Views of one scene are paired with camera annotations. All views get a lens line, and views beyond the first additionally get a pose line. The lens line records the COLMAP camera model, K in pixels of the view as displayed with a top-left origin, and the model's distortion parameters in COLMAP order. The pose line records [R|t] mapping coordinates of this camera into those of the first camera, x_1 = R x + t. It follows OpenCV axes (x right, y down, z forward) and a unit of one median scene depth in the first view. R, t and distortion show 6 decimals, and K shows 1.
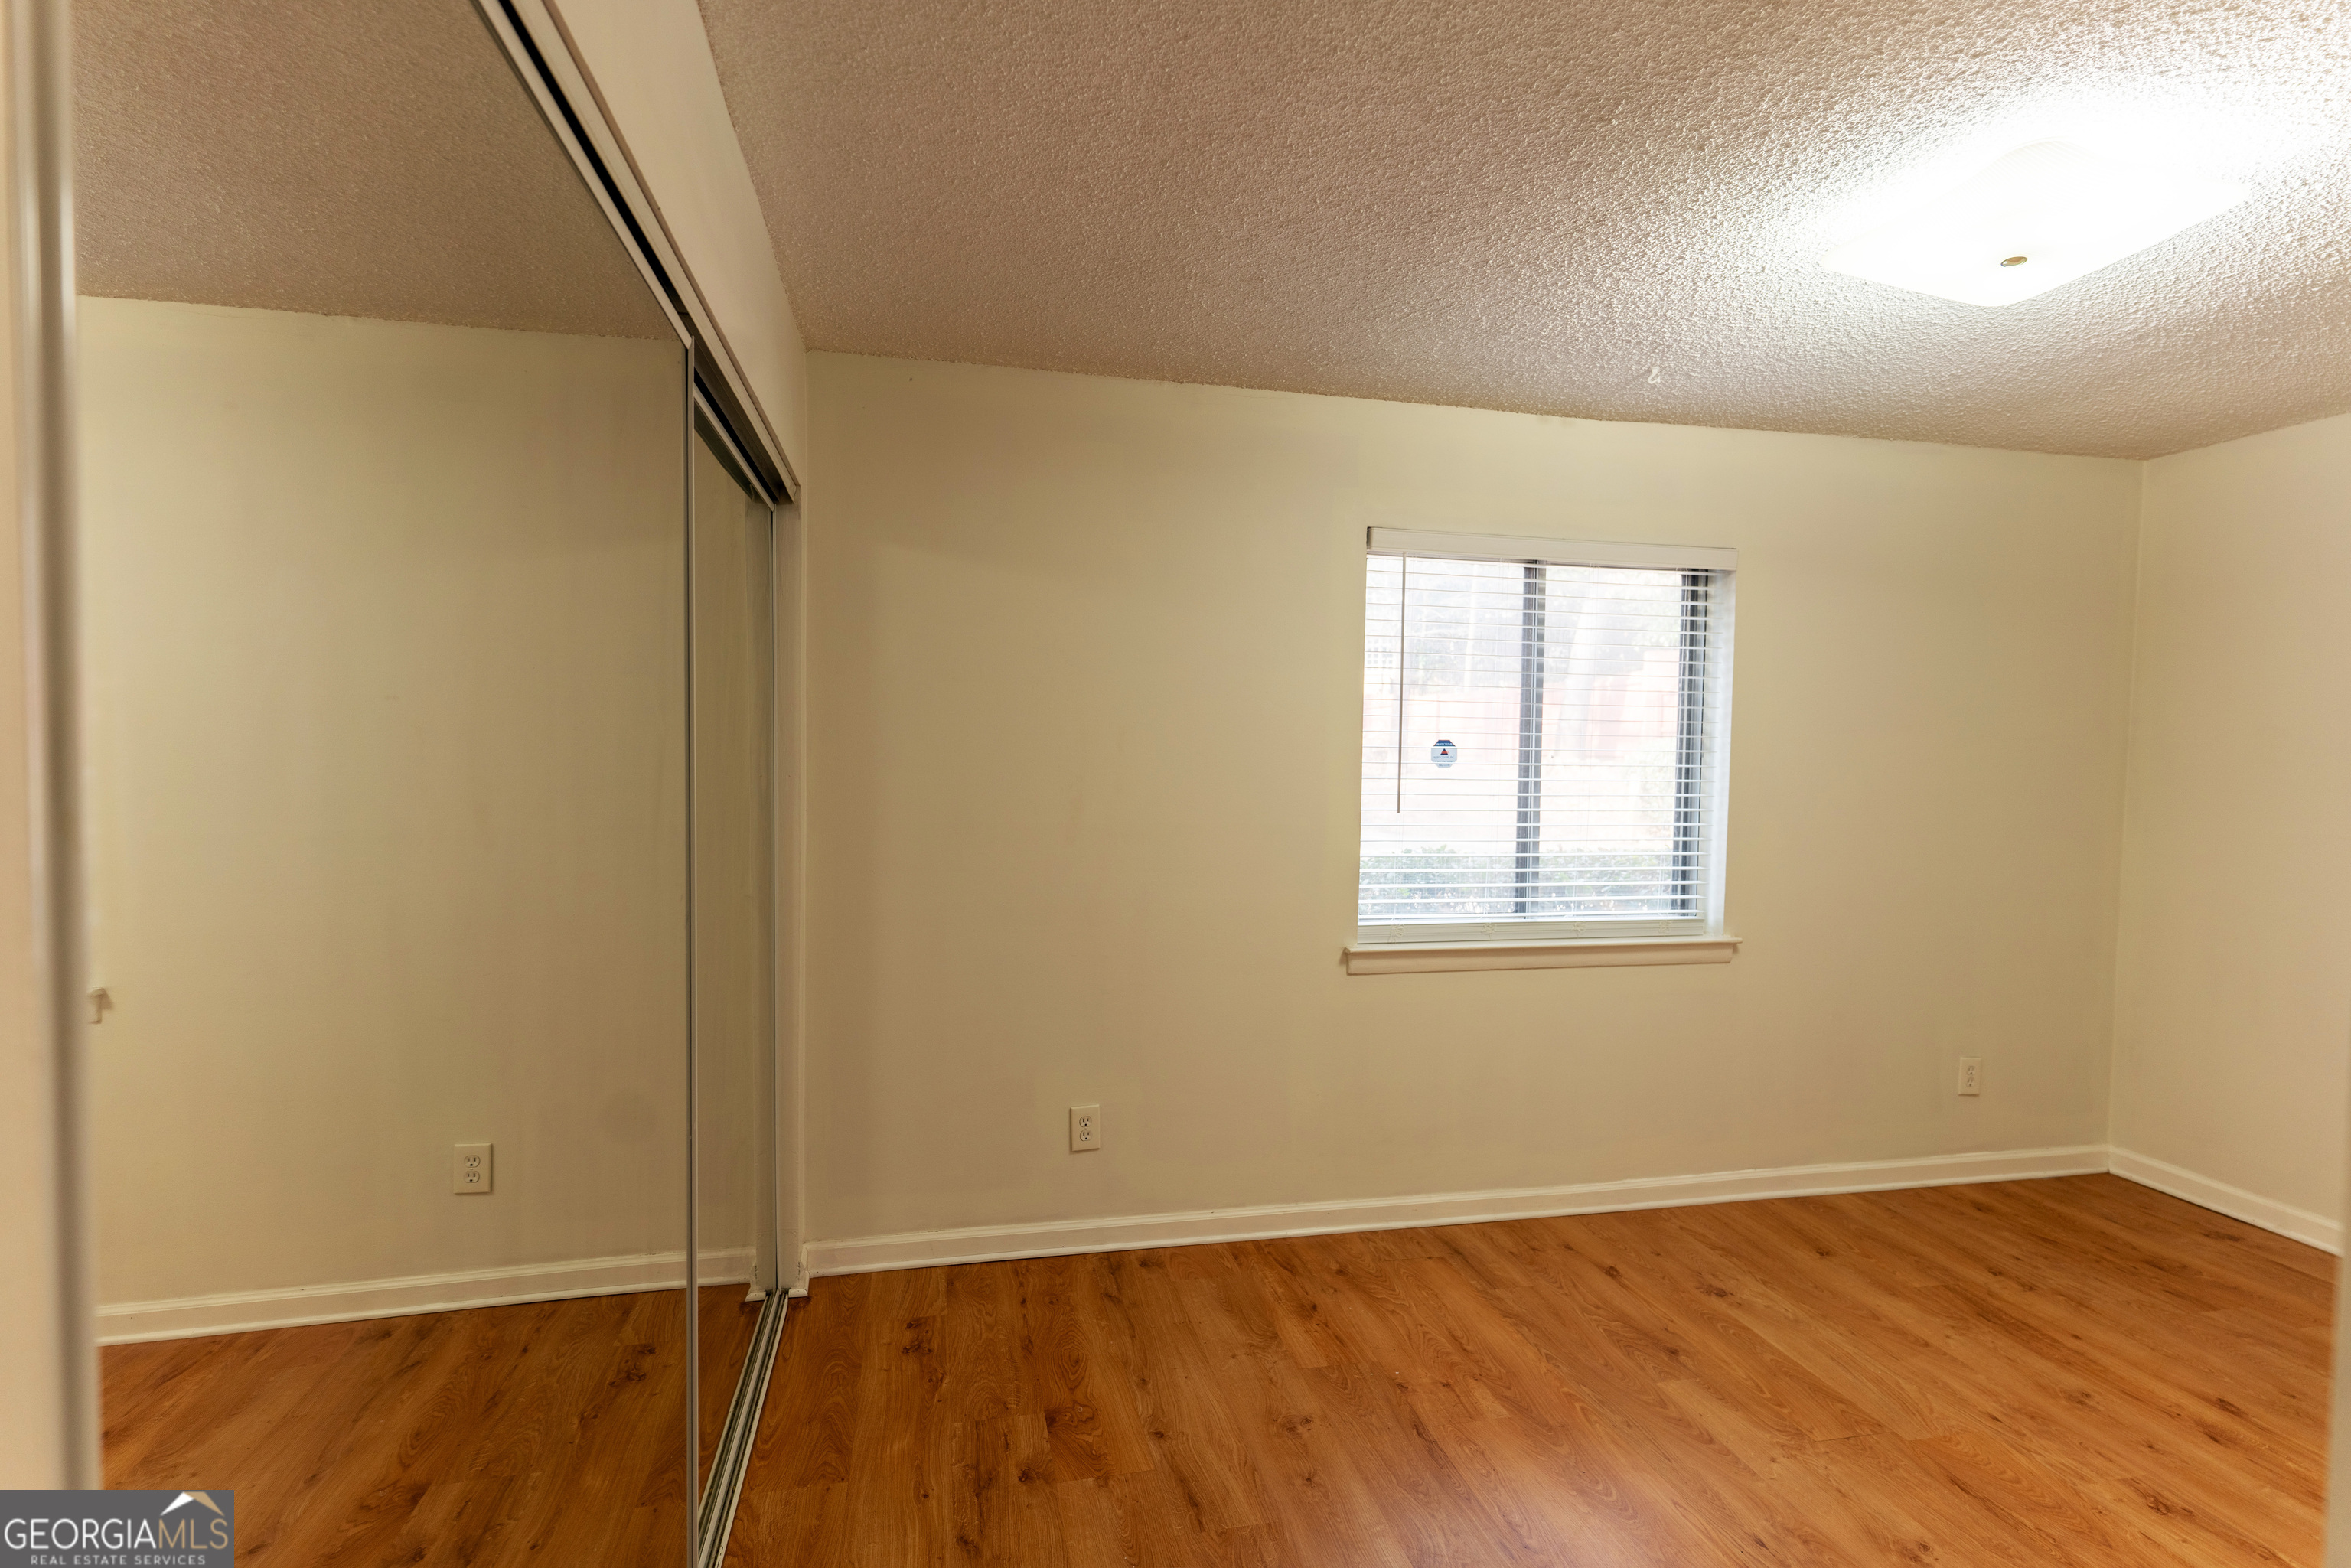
lens RADIAL K [[1110.8, 0, 1170.4], [0, 1110.8, 777.9], [0, 0, 1]] dist [0.004475, -0.001583]
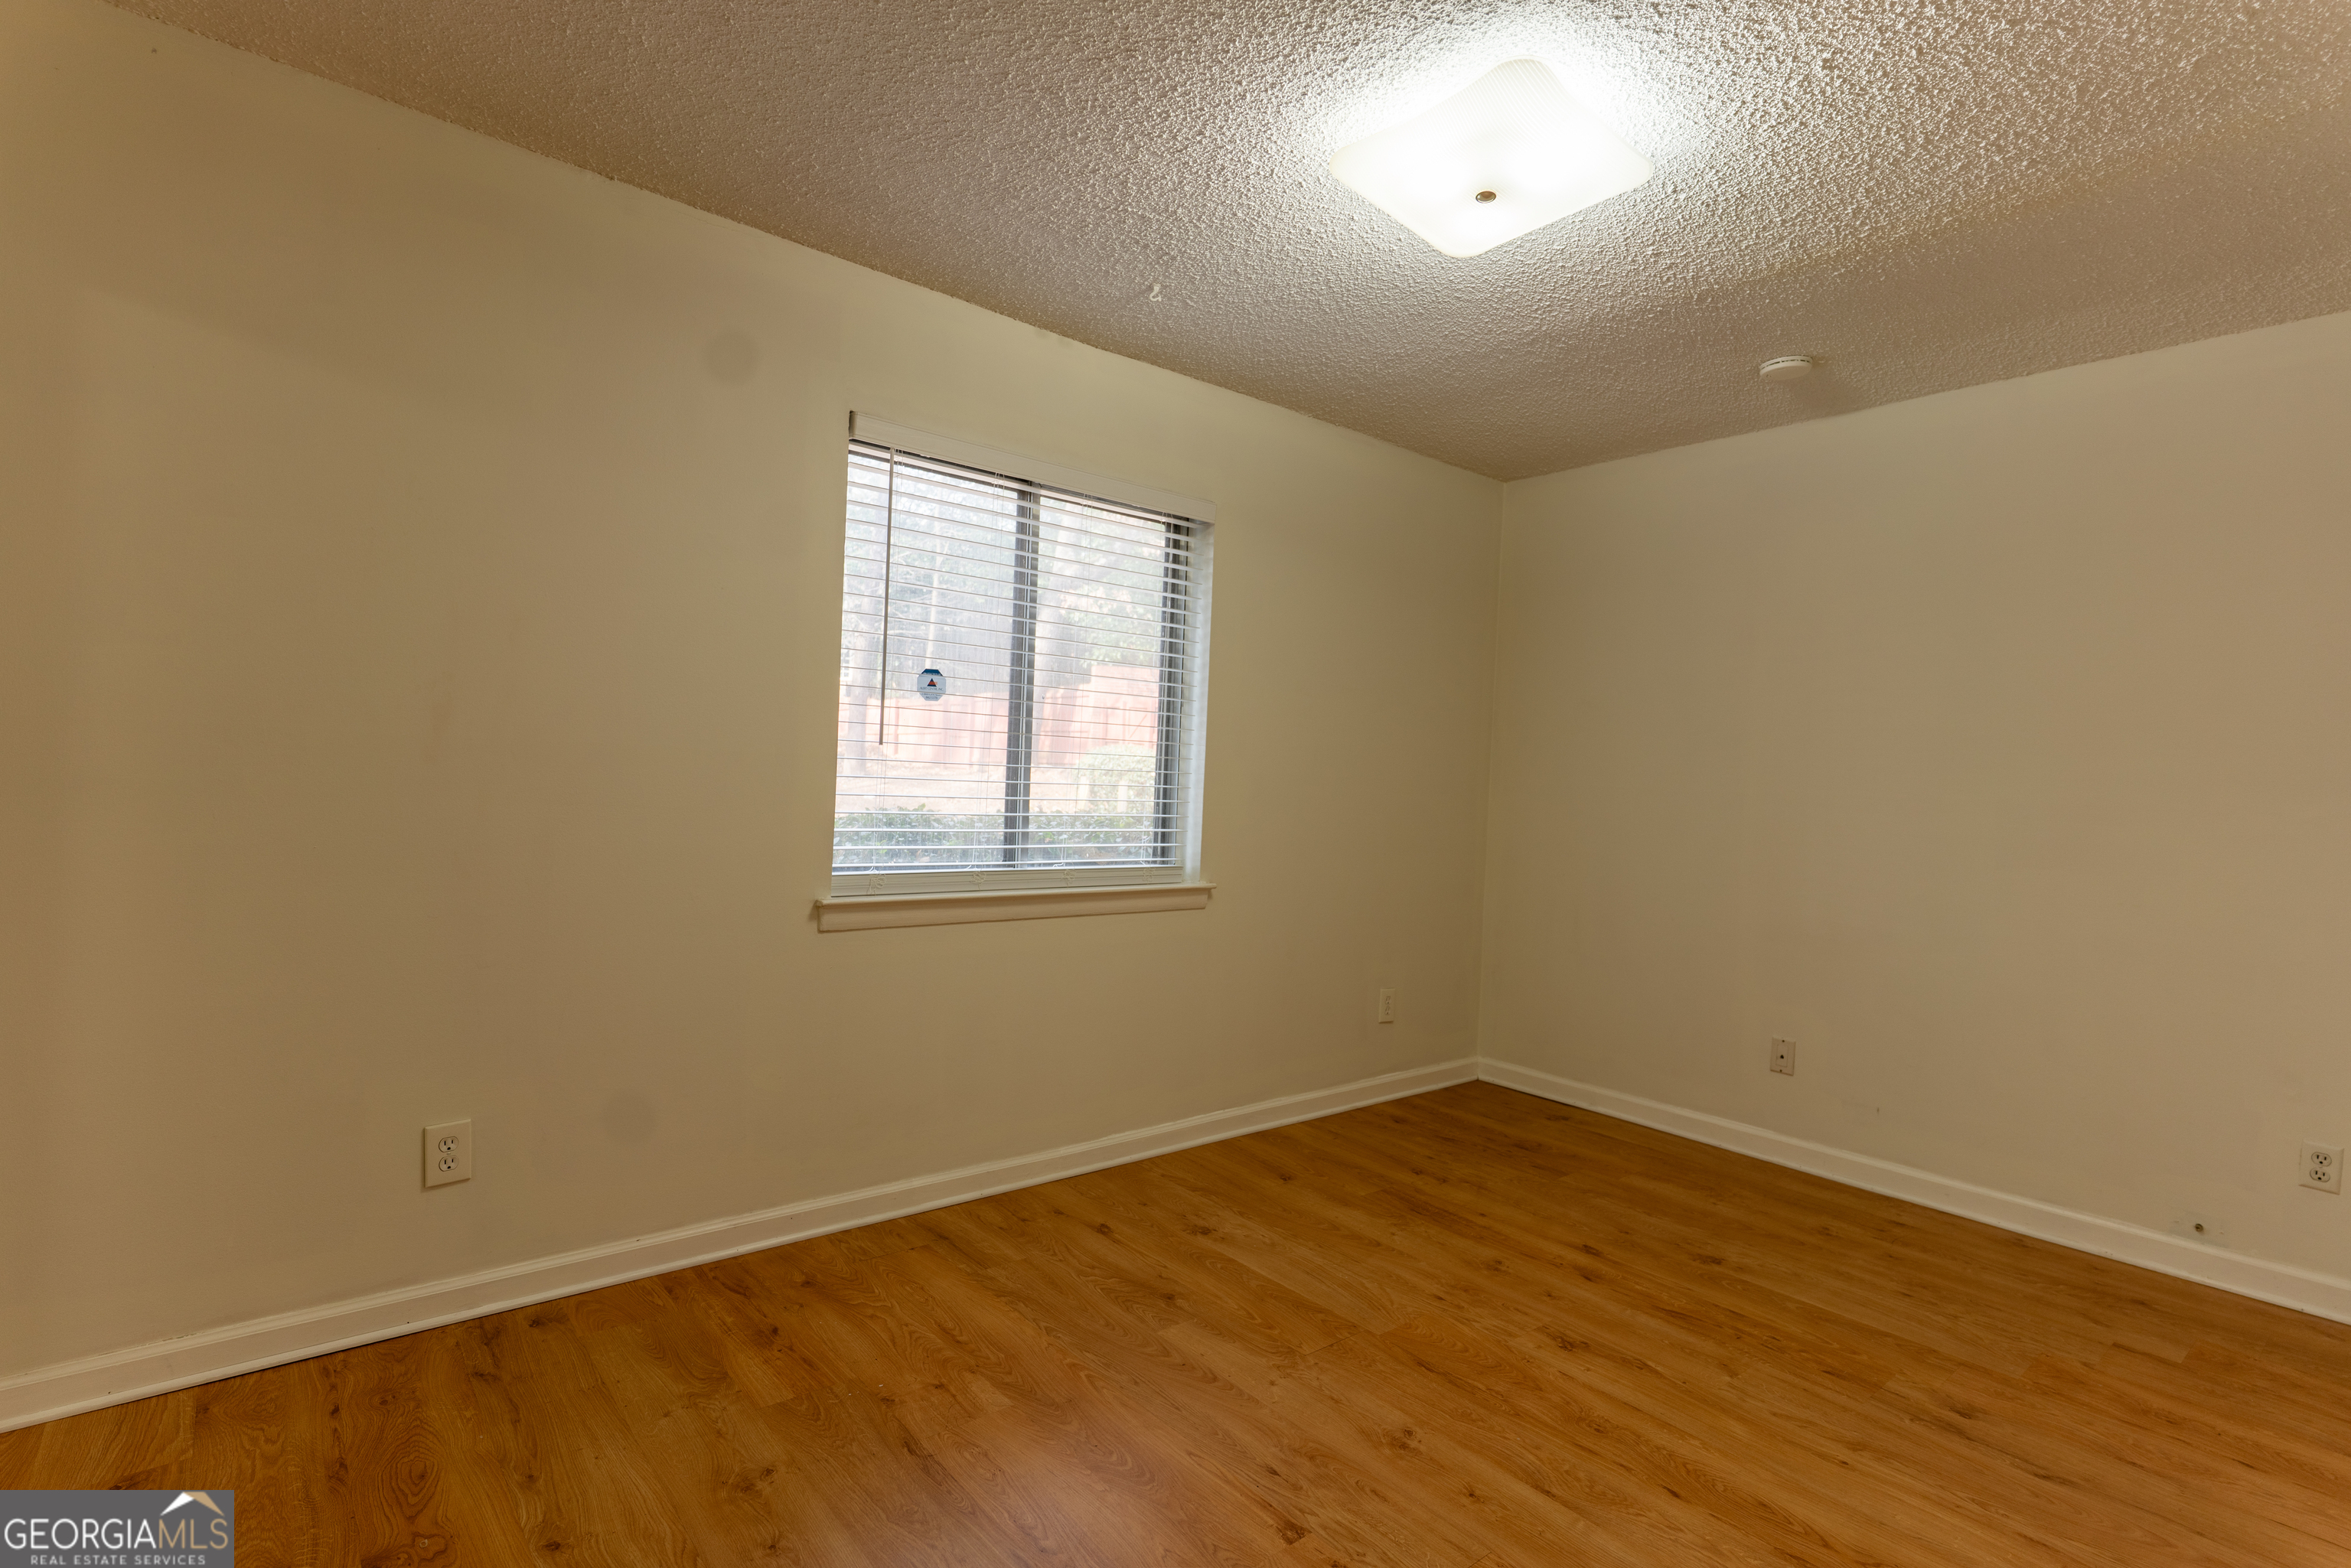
lens RADIAL K [[1110.8, 0, 1161.3], [0, 1110.8, 787.8], [0, 0, 1]] dist [0.004475, -0.001583]
pose [[0.888877, 0.014993, 0.457900, 0.001919], [-0.010954, 0.999874, -0.011475, 0.080839], [-0.458015, 0.005184, 0.888929, 0.137724]]
